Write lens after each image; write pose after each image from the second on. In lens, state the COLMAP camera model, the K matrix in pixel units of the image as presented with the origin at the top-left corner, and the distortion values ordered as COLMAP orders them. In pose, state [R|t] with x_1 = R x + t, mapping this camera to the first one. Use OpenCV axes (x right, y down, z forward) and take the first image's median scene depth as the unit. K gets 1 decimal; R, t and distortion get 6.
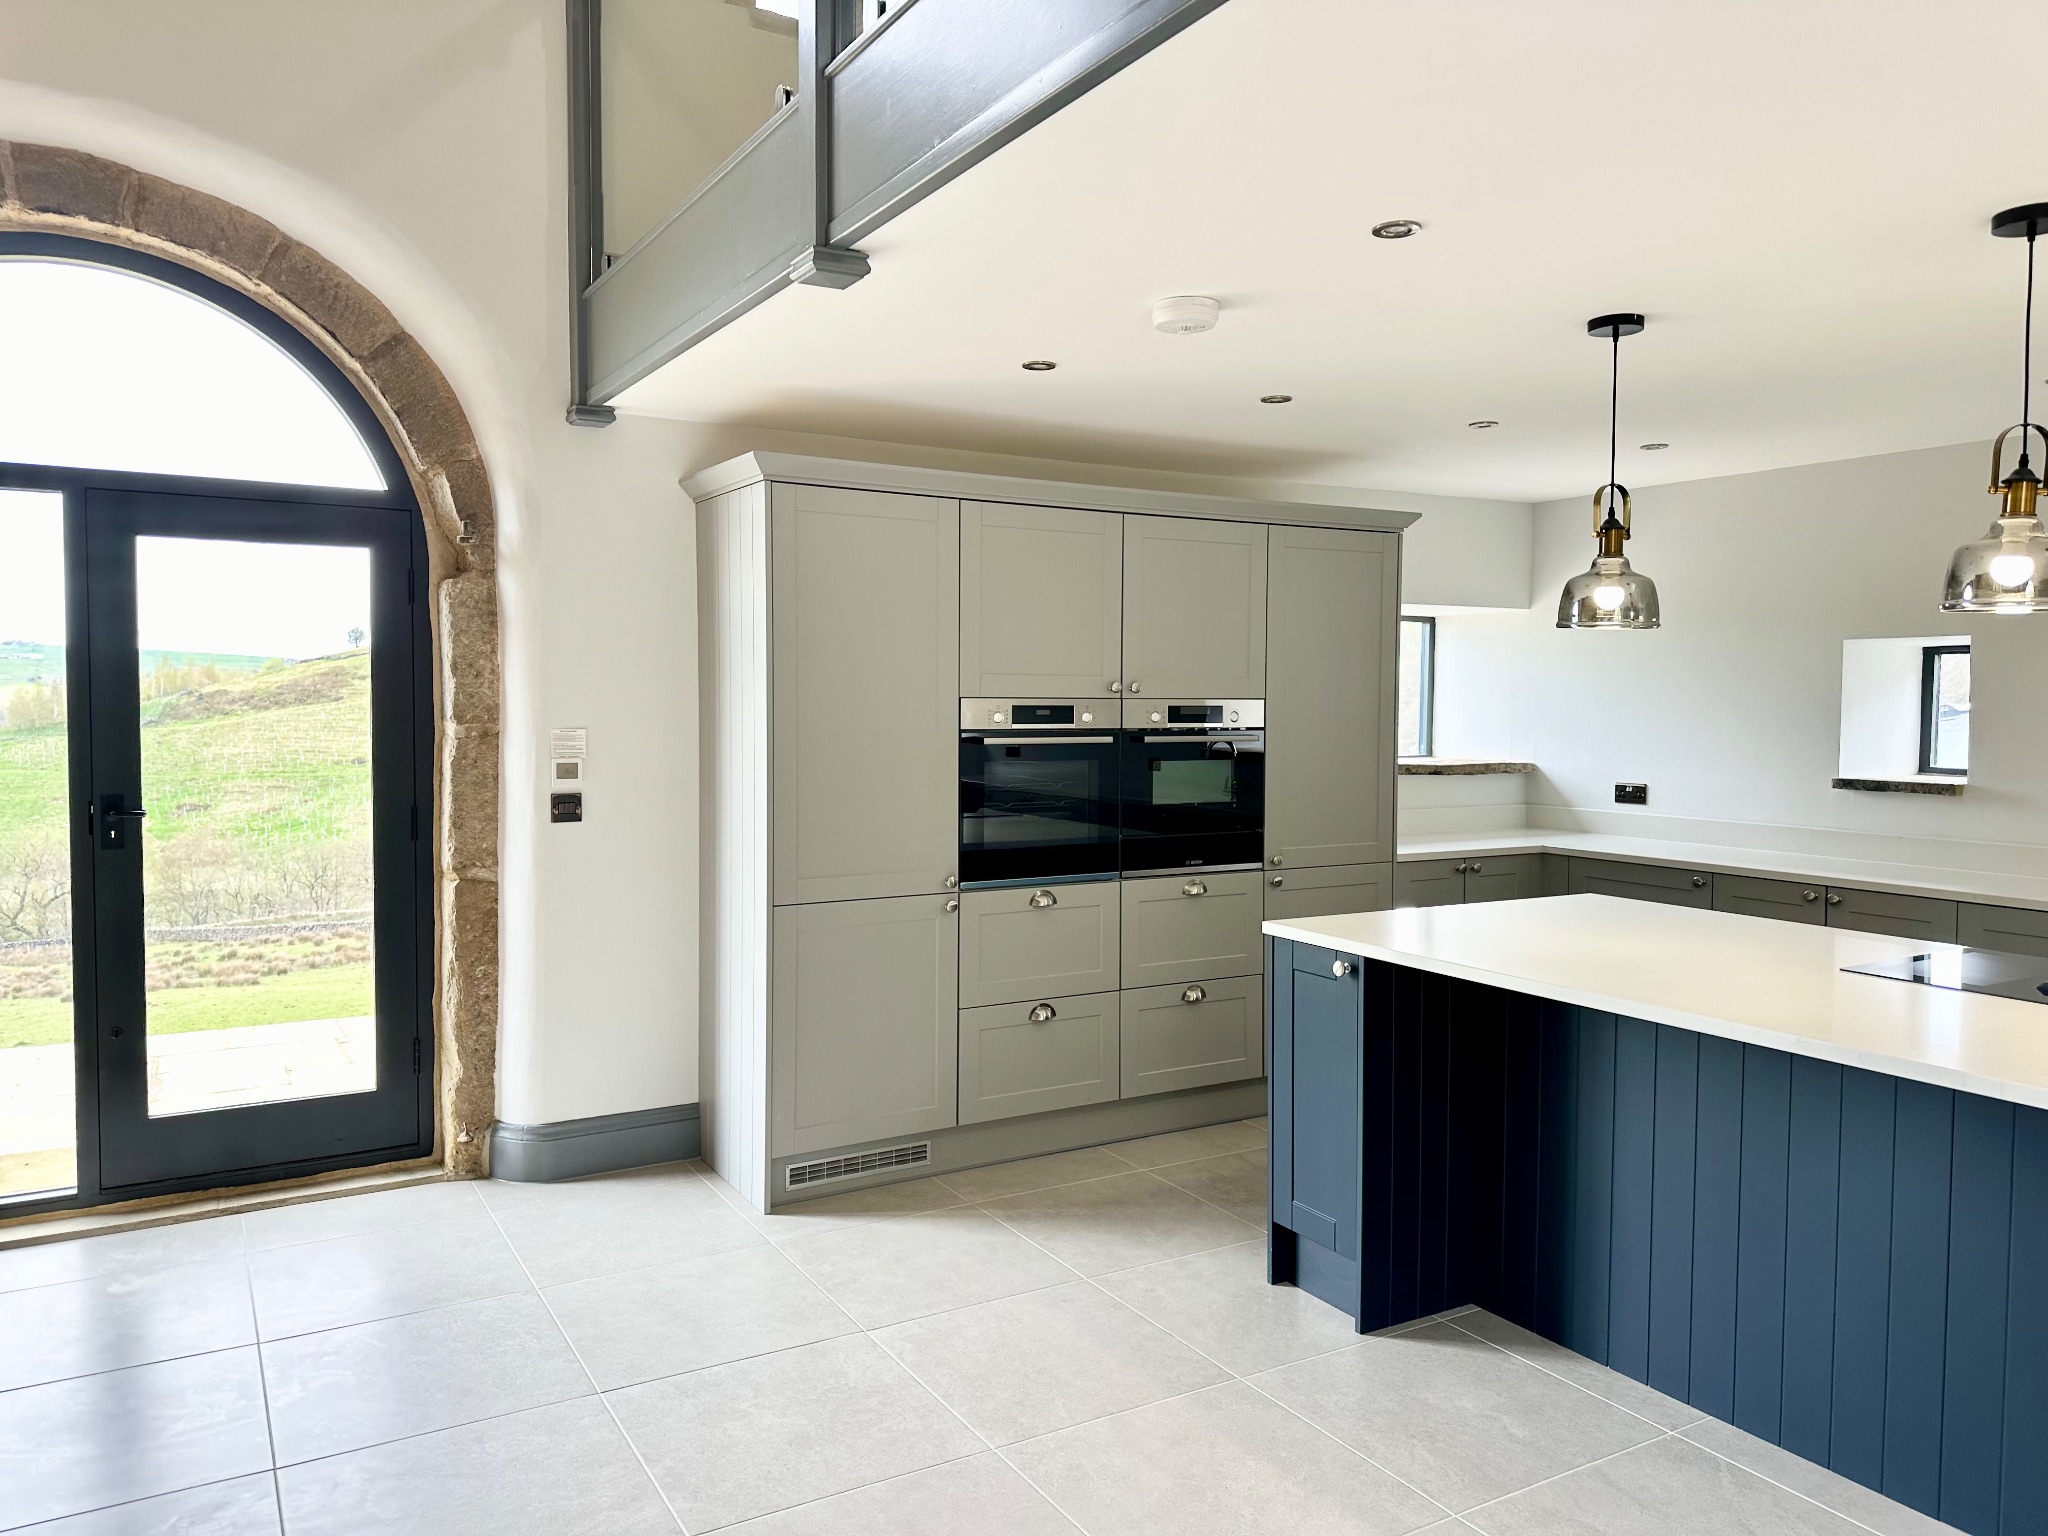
lens RADIAL K [[1434.9, 0, 1012.7], [0, 1434.9, 752.3], [0, 0, 1]] dist [0.042606, -0.046024]
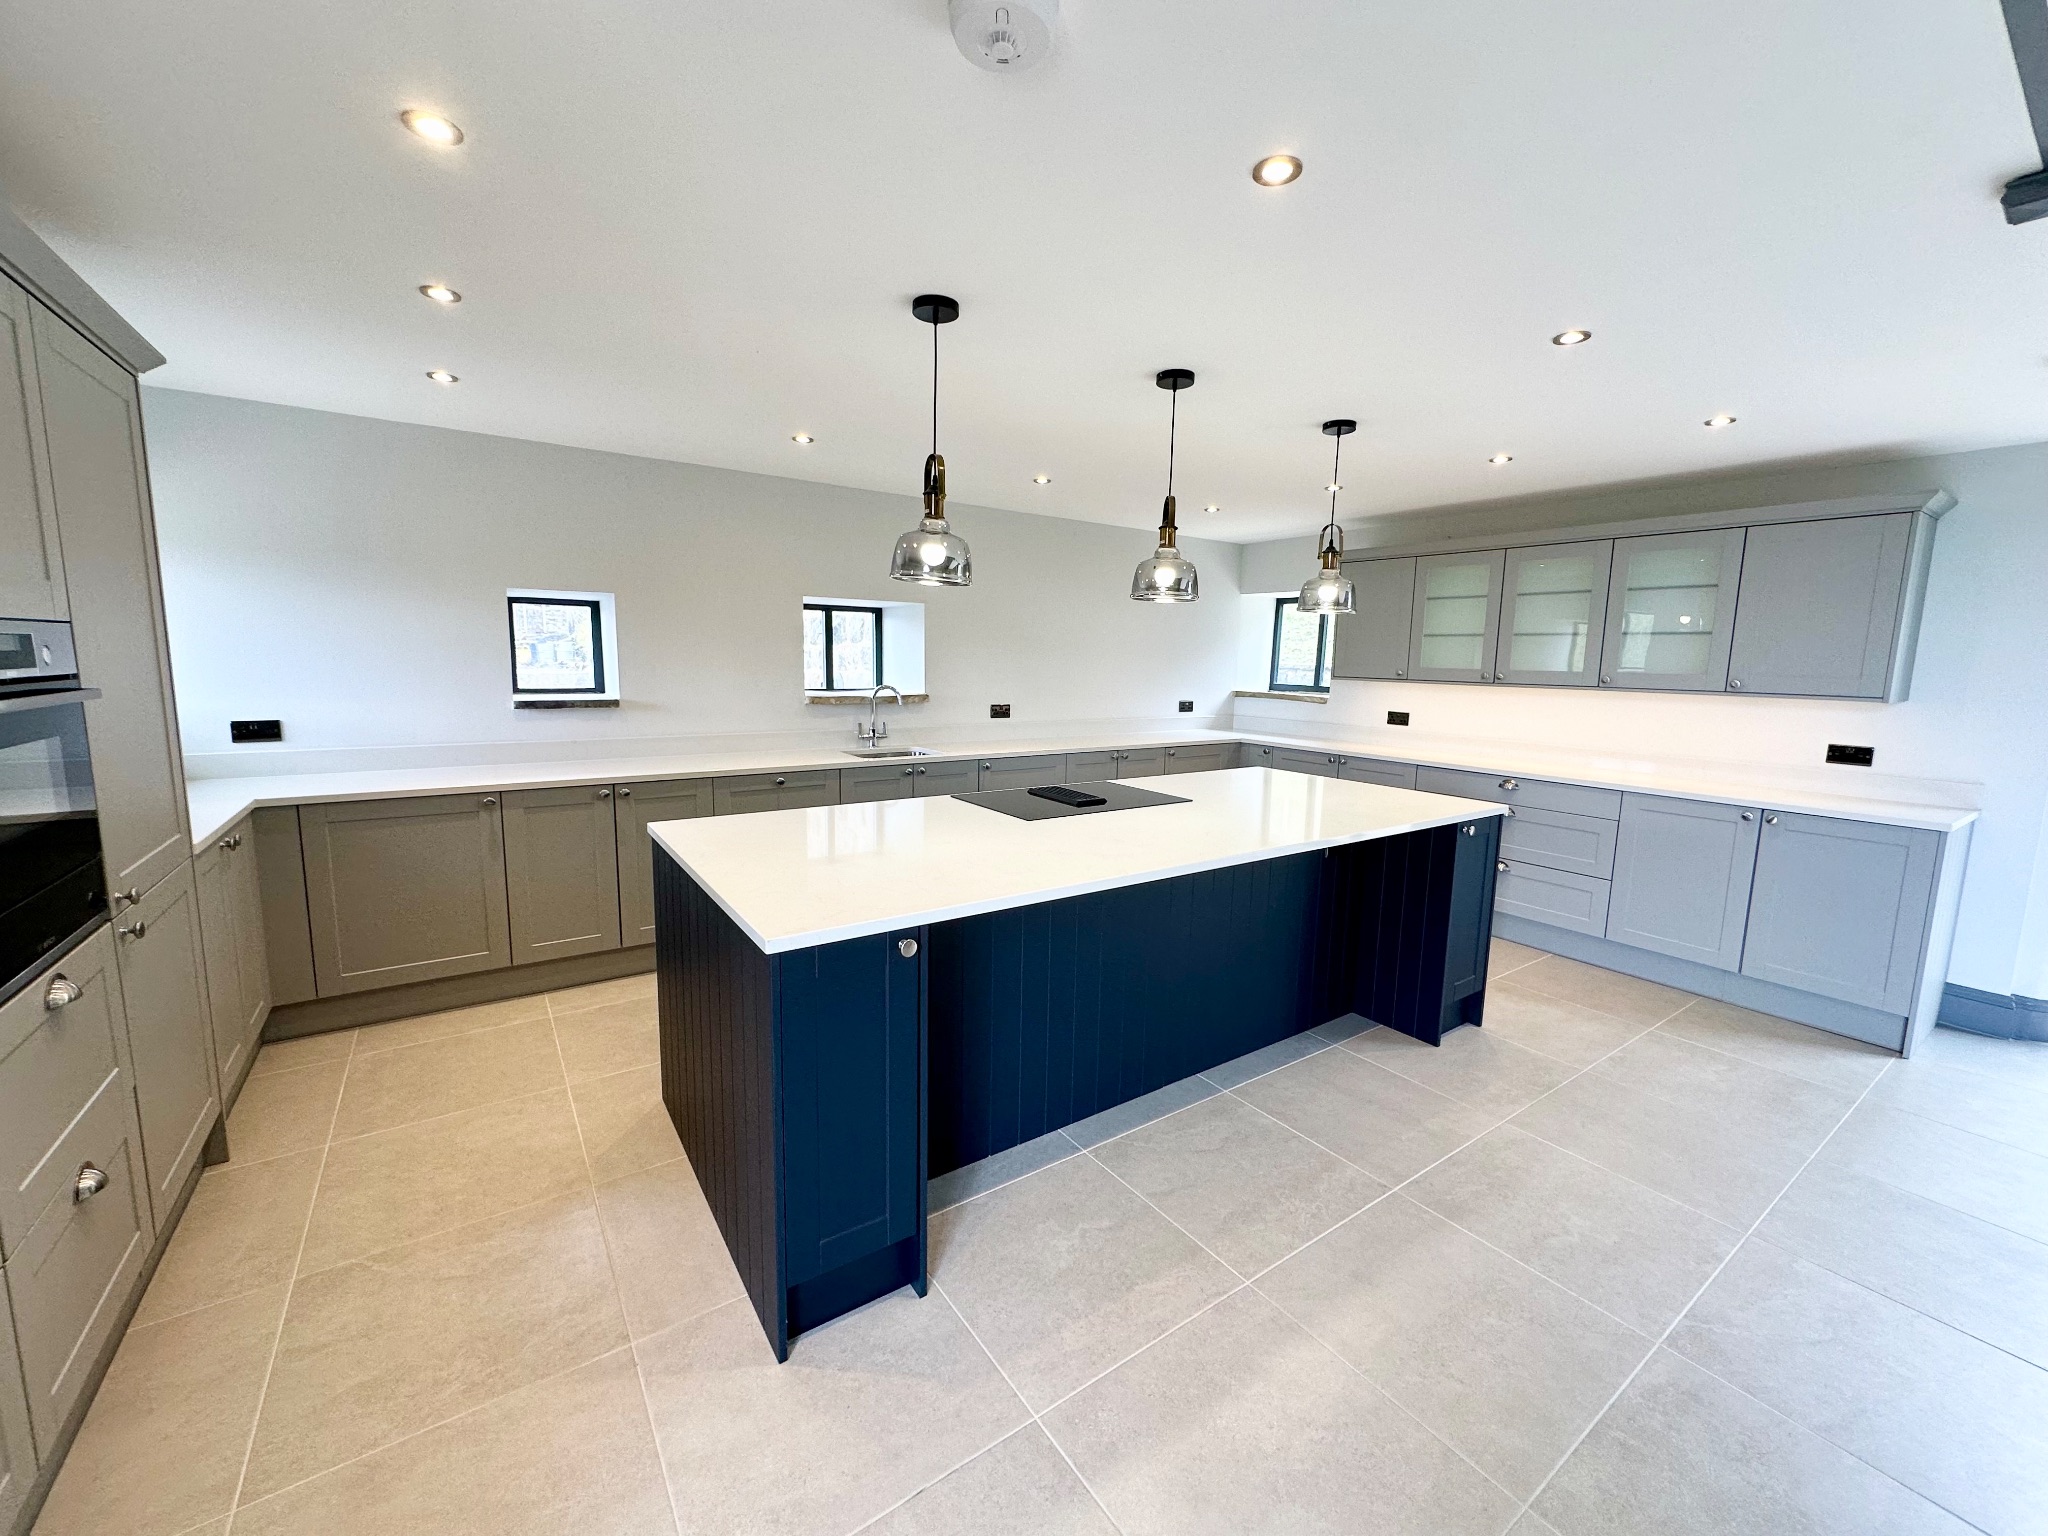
lens RADIAL K [[812.7, 0, 1027.6], [0, 812.7, 766.4], [0, 0, 1]] dist [-0.001265, -0.000022]
pose [[-0.081041, -0.144277, 0.986213, -0.201368], [0.016275, 0.989144, 0.146043, -0.026004], [-0.996578, 0.027887, -0.077813, 0.751828]]
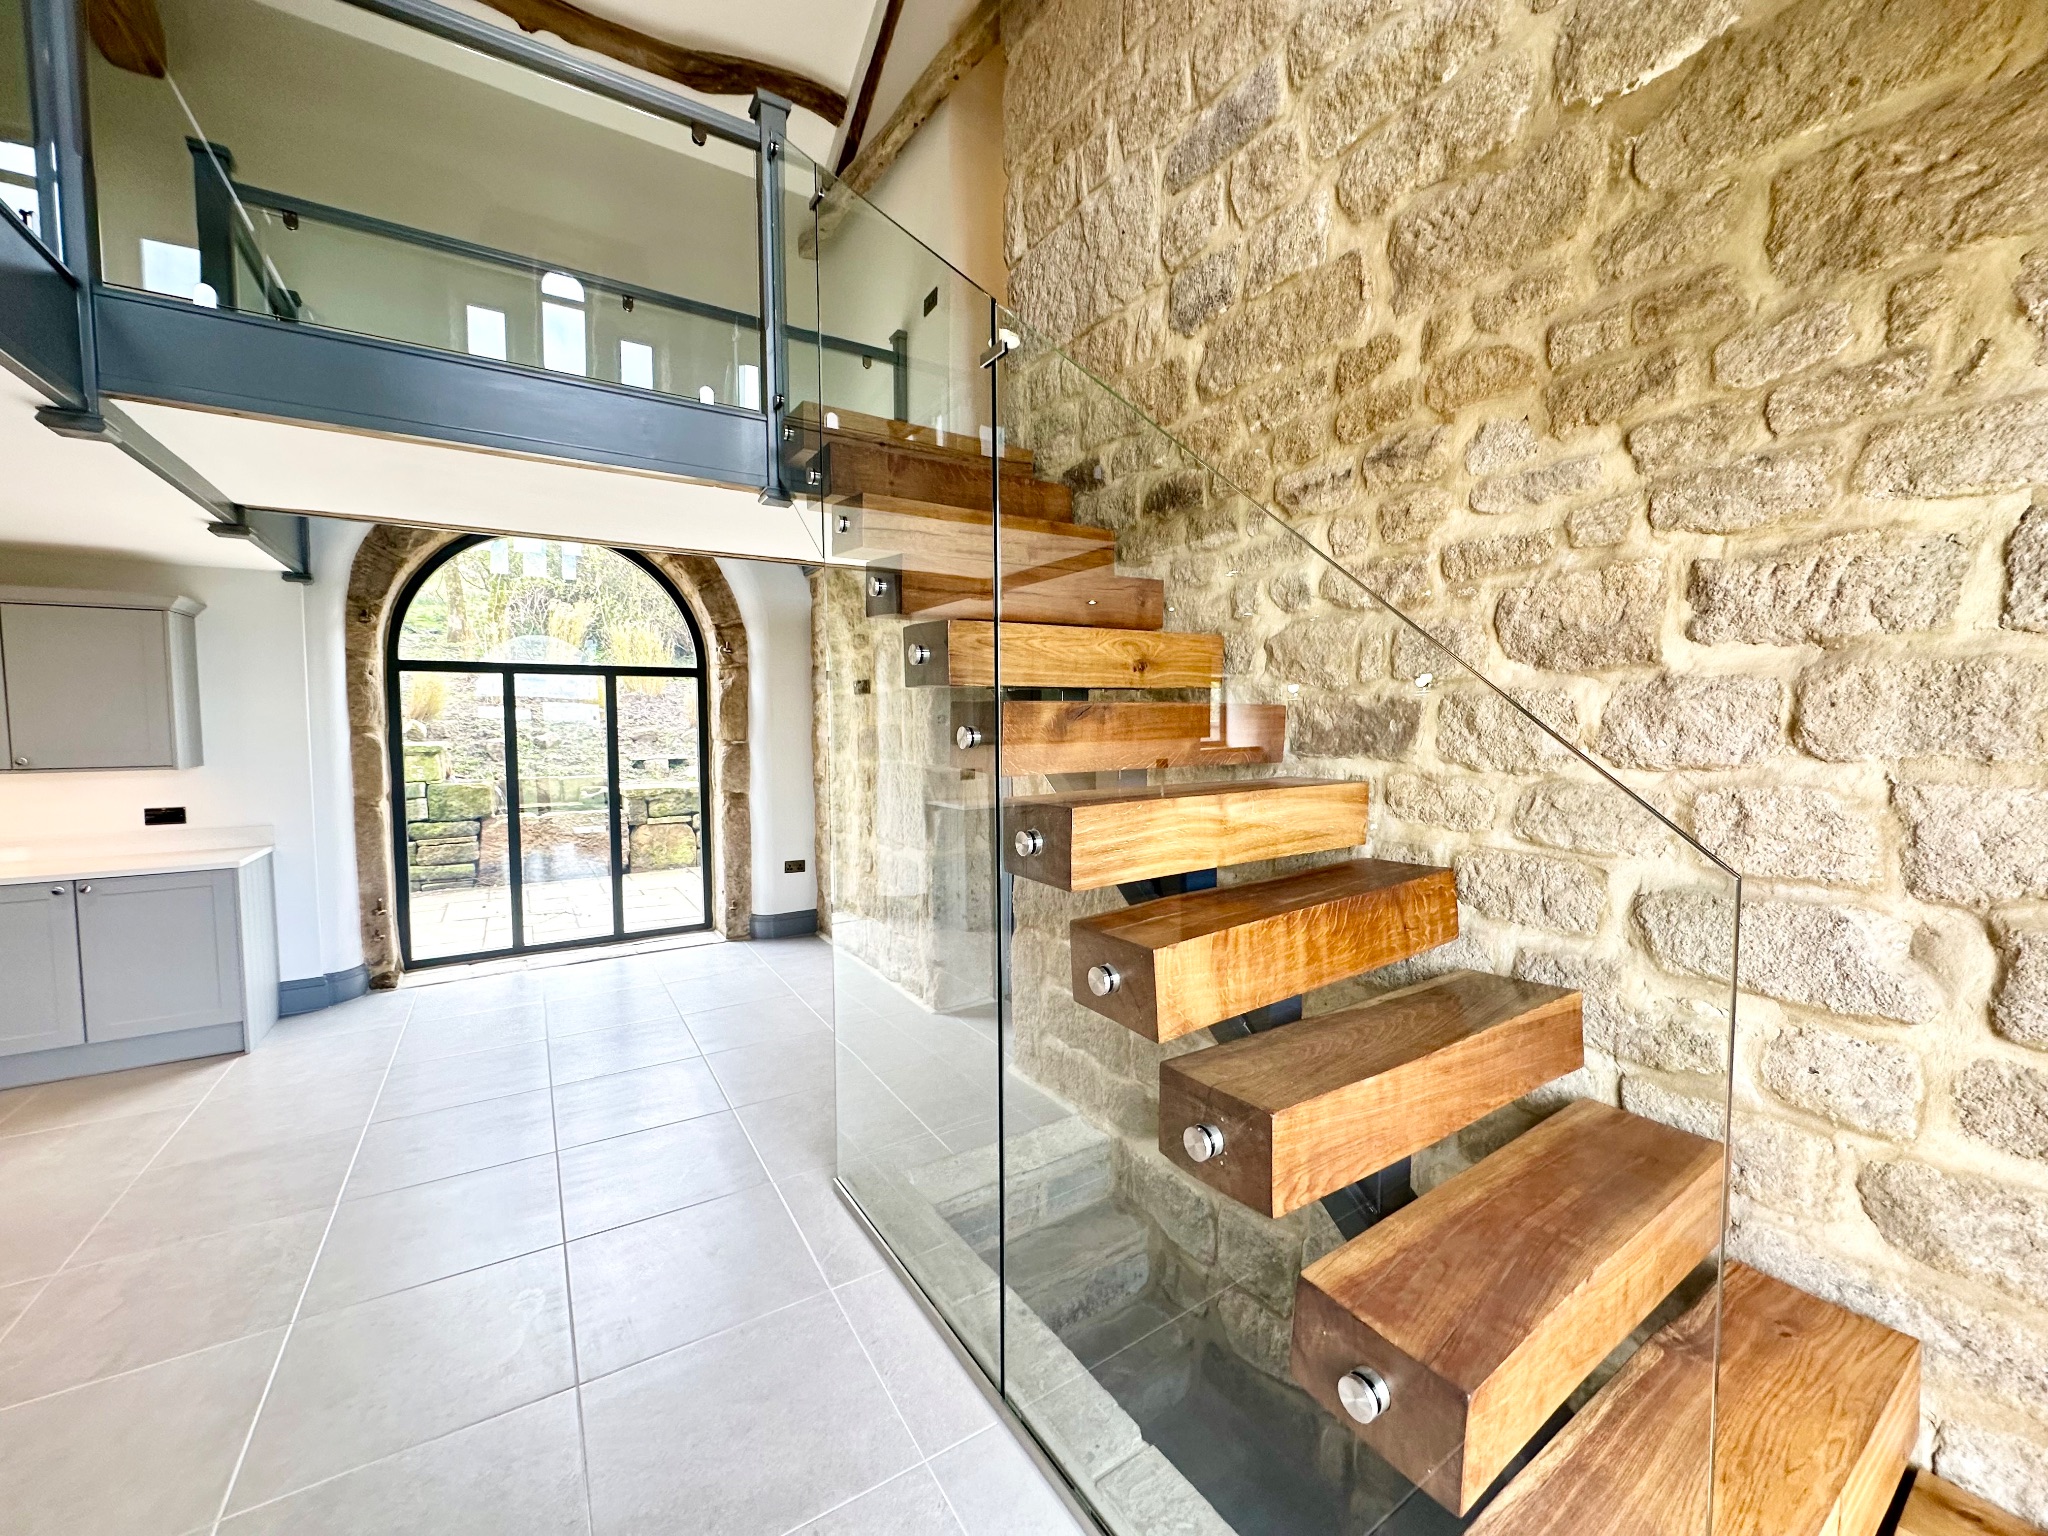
lens RADIAL K [[812.7, 0, 1028.7], [0, 812.7, 762.5], [0, 0, 1]] dist [-0.001265, -0.000022]
pose [[-0.999263, 0.002057, -0.038327, -0.418460], [-0.001477, 0.995763, 0.091947, -0.052792], [0.038354, 0.091936, -0.995026, 0.814560]]
